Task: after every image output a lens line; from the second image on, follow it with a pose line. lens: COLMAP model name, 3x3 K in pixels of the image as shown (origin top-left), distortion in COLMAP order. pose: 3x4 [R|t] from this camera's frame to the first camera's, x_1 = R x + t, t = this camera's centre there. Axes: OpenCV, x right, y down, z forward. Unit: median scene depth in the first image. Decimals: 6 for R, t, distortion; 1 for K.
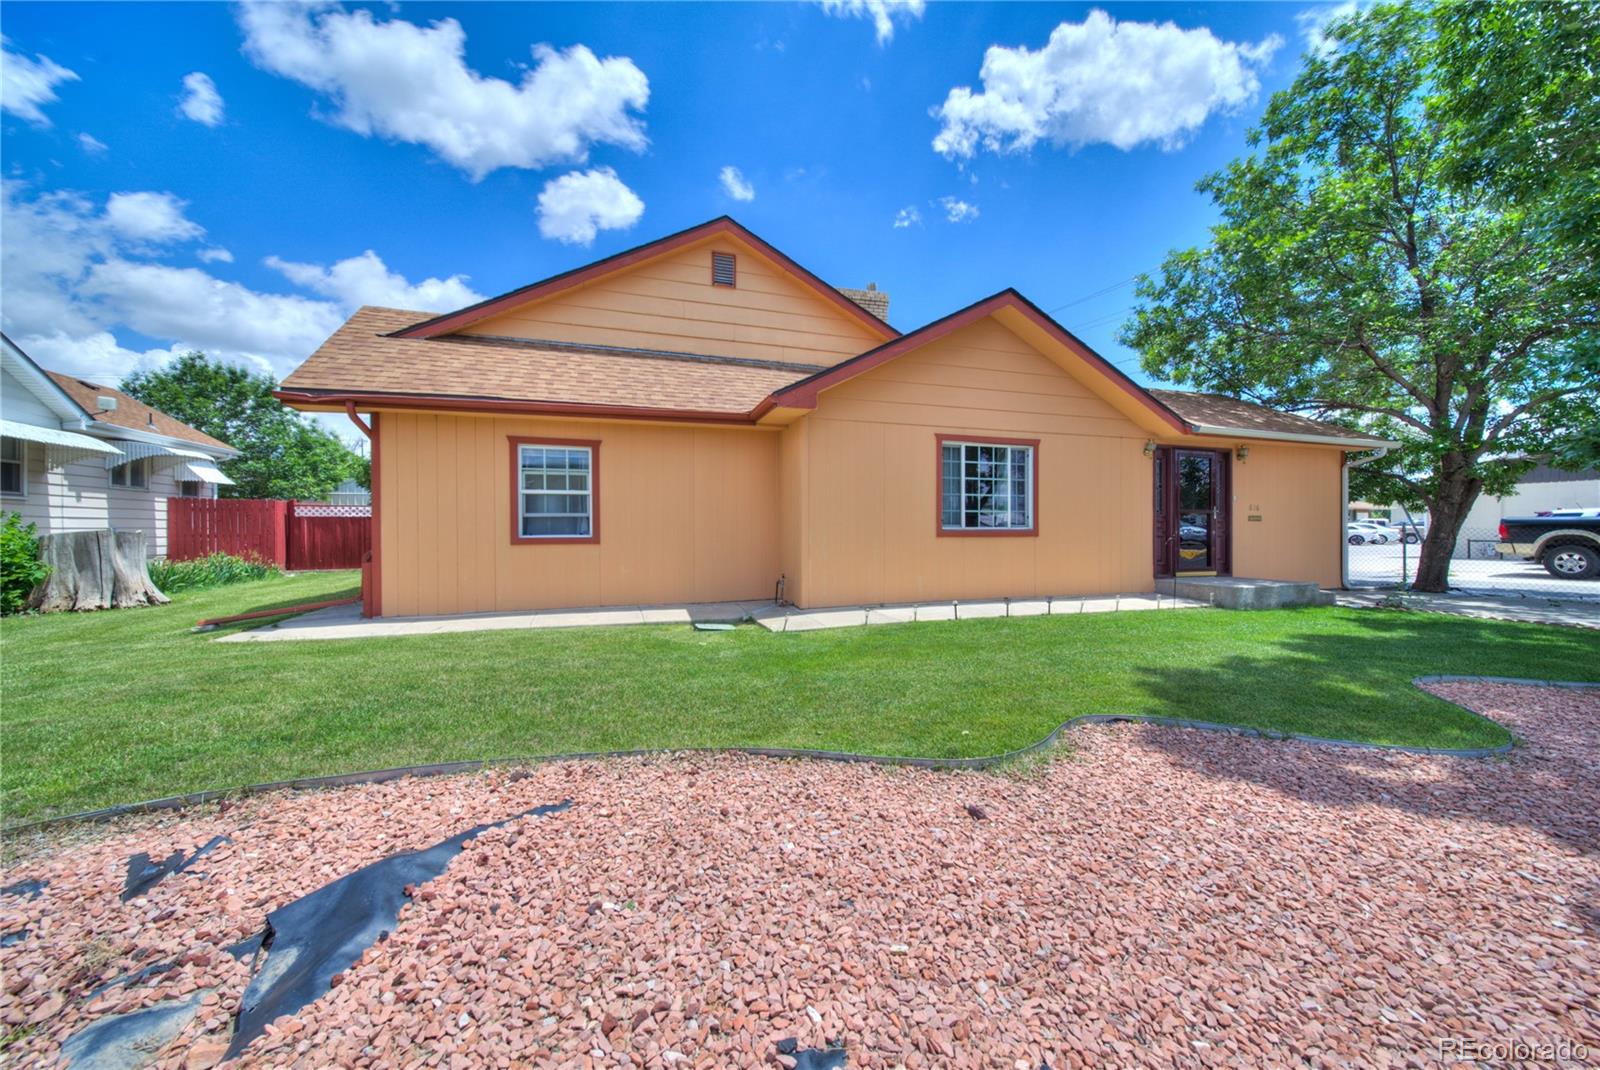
lens RADIAL K [[569.4, 0, 791.2], [0, 569.4, 530.9], [0, 0, 1]] dist [-0.000243, -0.000657]
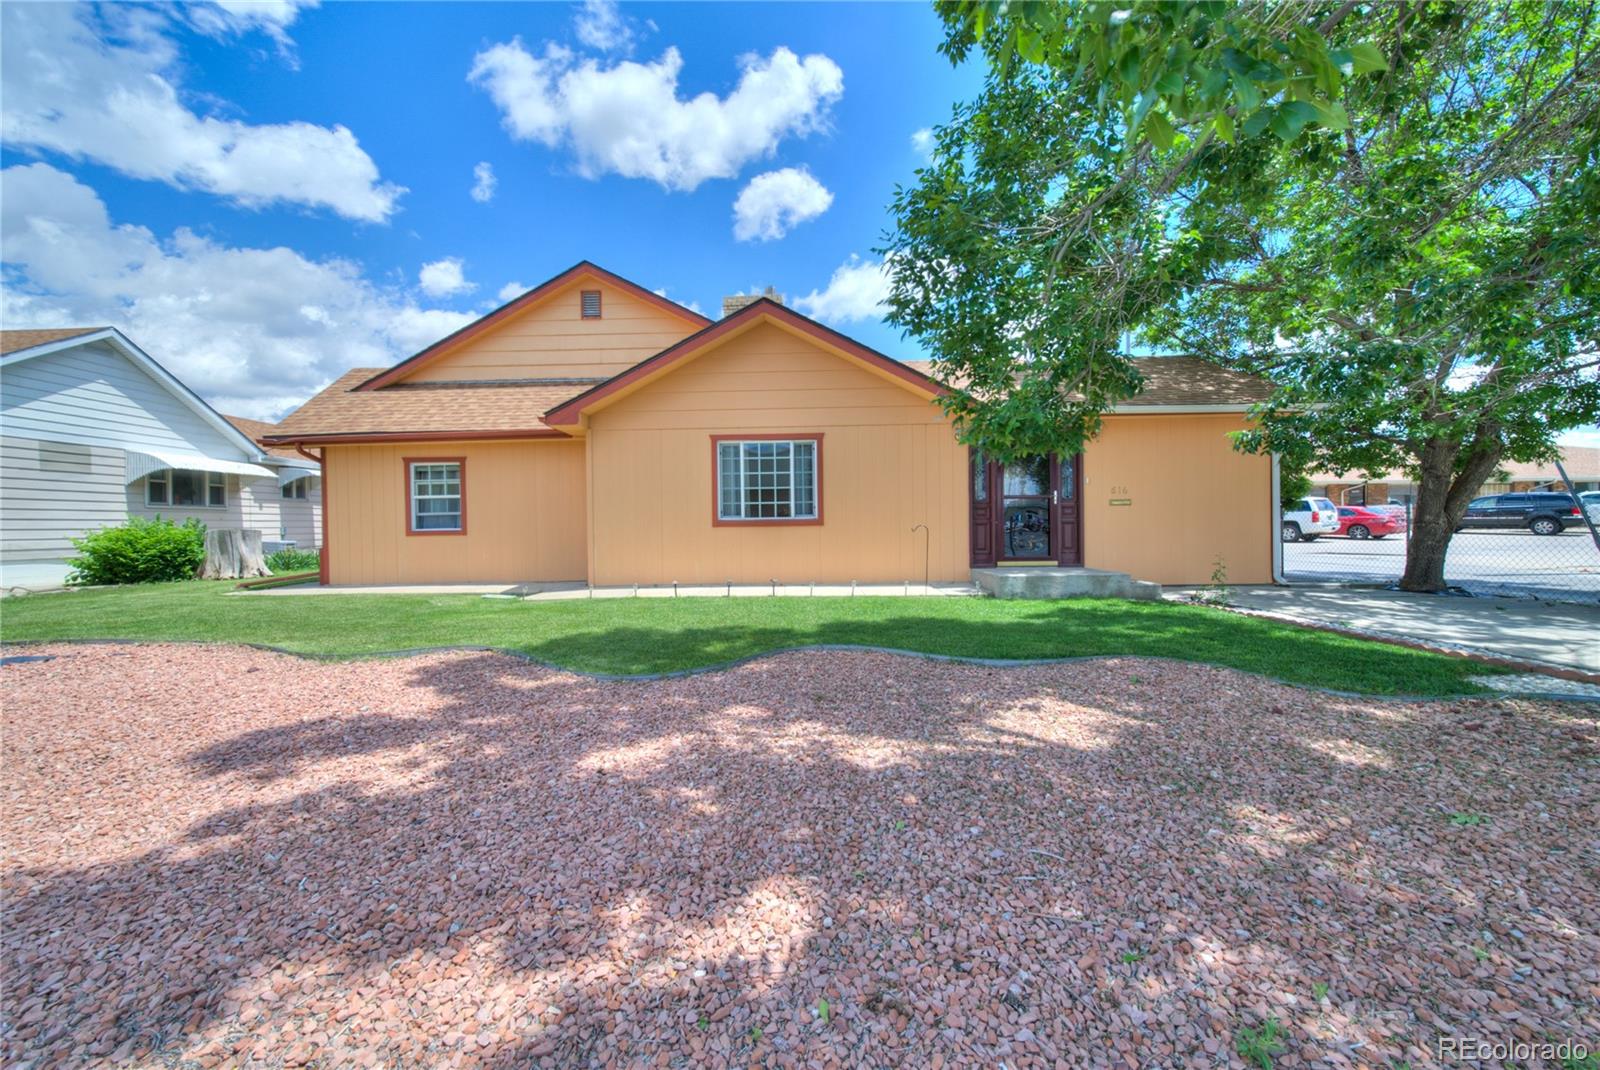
lens RADIAL K [[591.9, 0, 786.9], [0, 591.9, 529.2], [0, 0, 1]] dist [-0.003450, -0.000108]
pose [[0.947156, -0.009582, -0.320630, 0.749134], [0.012957, 0.999881, 0.008393, 0.006391], [0.320511, -0.012104, 0.947167, -0.053383]]
